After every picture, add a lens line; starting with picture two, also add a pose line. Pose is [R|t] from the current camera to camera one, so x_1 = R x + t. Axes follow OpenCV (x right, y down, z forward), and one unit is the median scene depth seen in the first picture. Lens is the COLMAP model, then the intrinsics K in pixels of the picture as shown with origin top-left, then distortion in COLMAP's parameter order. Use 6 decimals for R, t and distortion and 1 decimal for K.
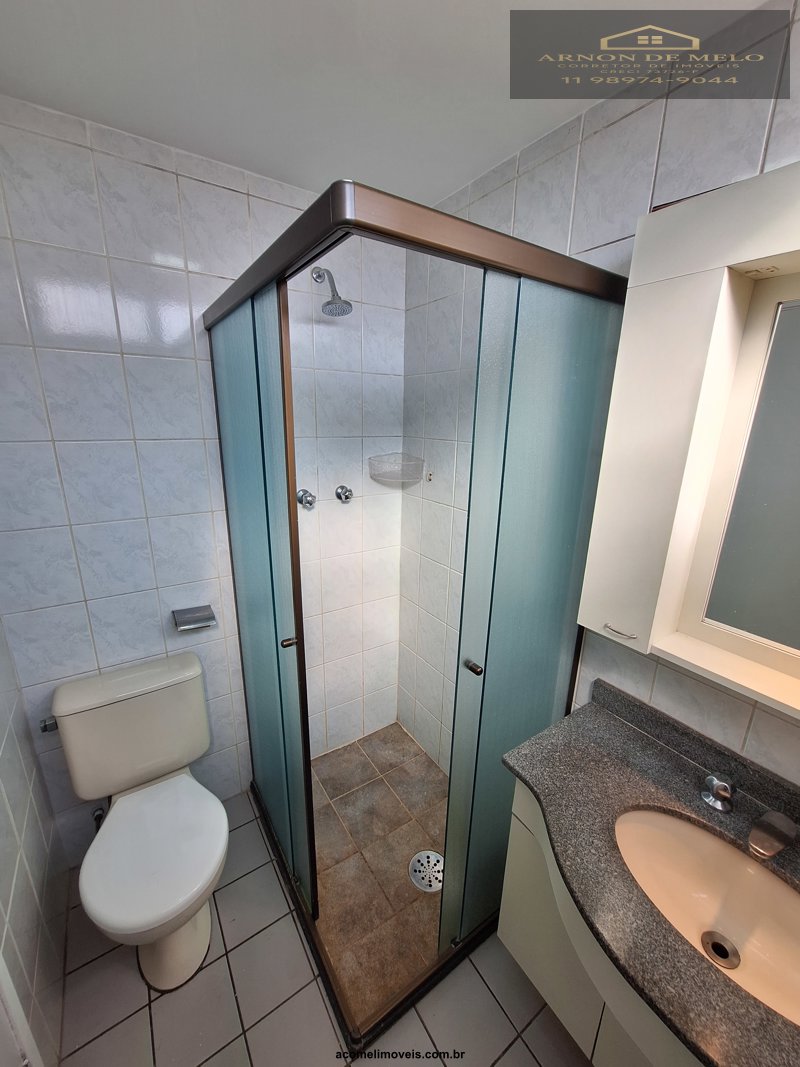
lens RADIAL K [[422.7, 0, 399.8], [0, 422.7, 536.6], [0, 0, 1]] dist [-0.006396, 0.002445]
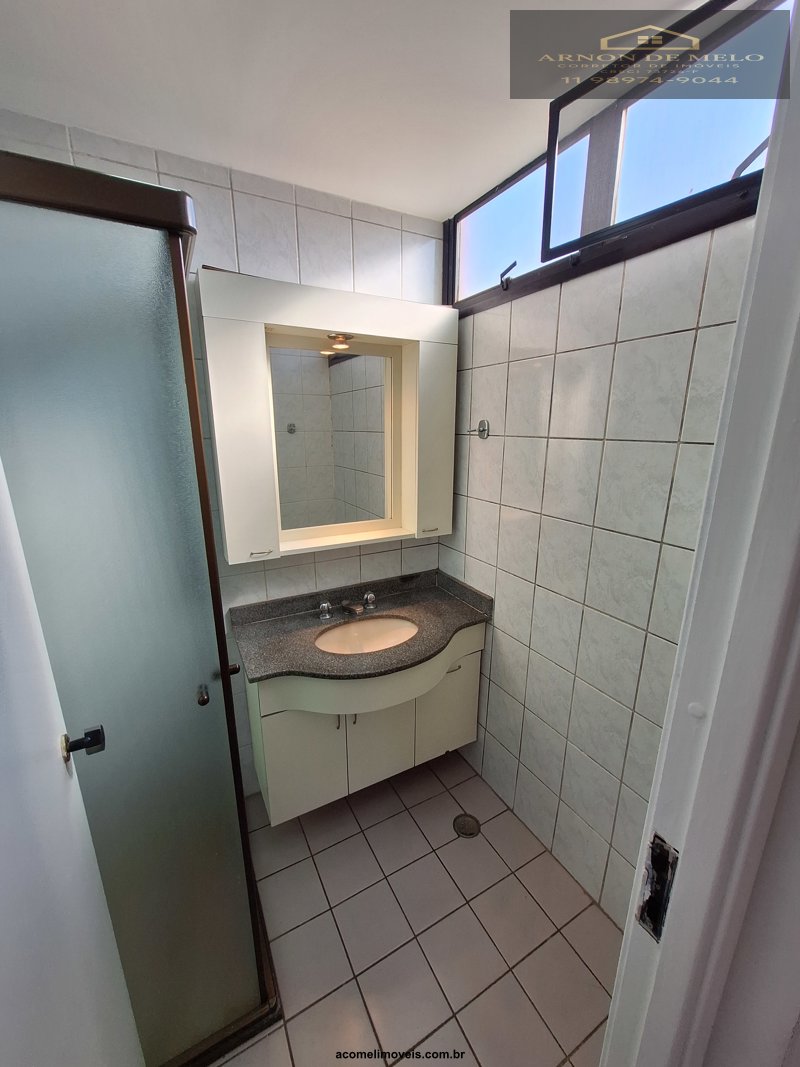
lens RADIAL K [[422.7, 0, 400.9], [0, 422.7, 535.0], [0, 0, 1]] dist [-0.006396, 0.002445]
pose [[0.088772, -0.265165, 0.960108, -0.824838], [0.279711, 0.931762, 0.231474, -0.038991], [-0.955971, 0.248004, 0.156884, 0.275418]]
